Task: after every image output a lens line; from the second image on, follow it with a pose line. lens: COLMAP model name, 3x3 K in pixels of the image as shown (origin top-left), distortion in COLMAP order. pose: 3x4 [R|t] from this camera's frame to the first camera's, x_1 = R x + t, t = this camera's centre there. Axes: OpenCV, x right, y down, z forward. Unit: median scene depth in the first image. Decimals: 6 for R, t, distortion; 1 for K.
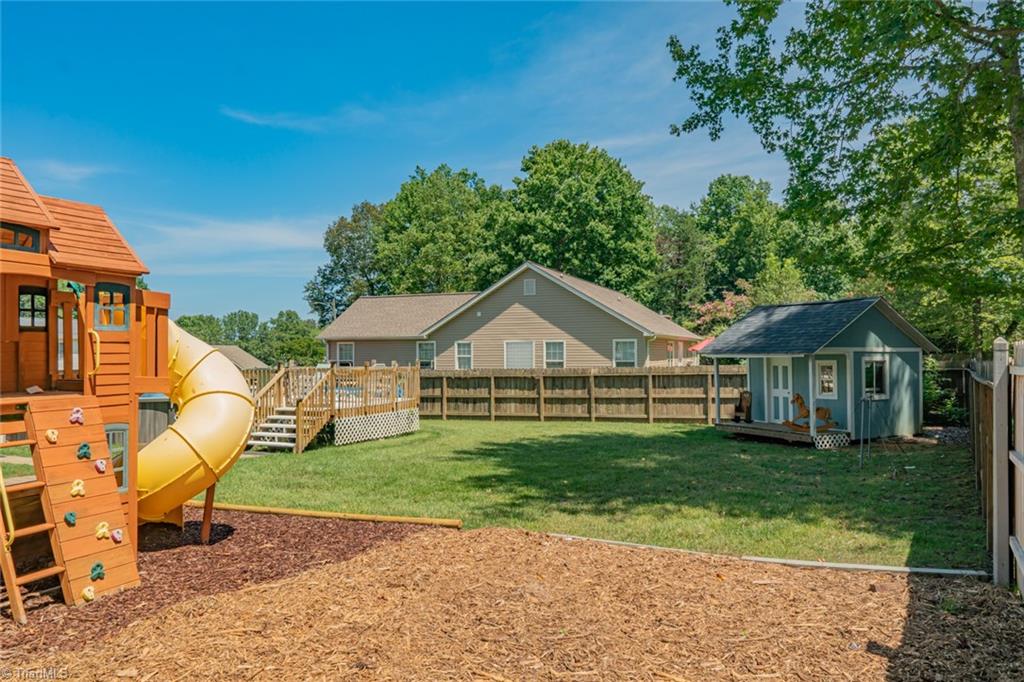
lens RADIAL K [[709.3, 0, 515.6], [0, 709.3, 333.8], [0, 0, 1]] dist [0.023547, -0.000367]
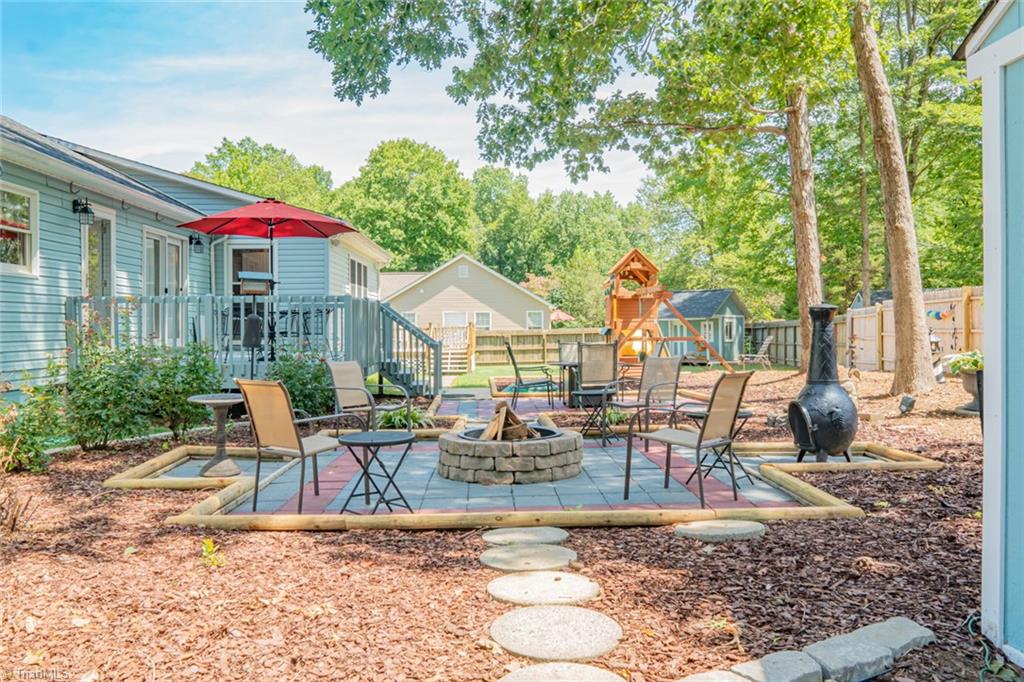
lens RADIAL K [[709.3, 0, 515.6], [0, 709.3, 333.8], [0, 0, 1]] dist [0.023547, -0.000367]
pose [[0.930994, -0.006386, 0.364977, -0.495301], [-0.006825, 0.999368, 0.034895, 0.005236], [-0.364969, -0.034978, 0.930362, -0.377003]]
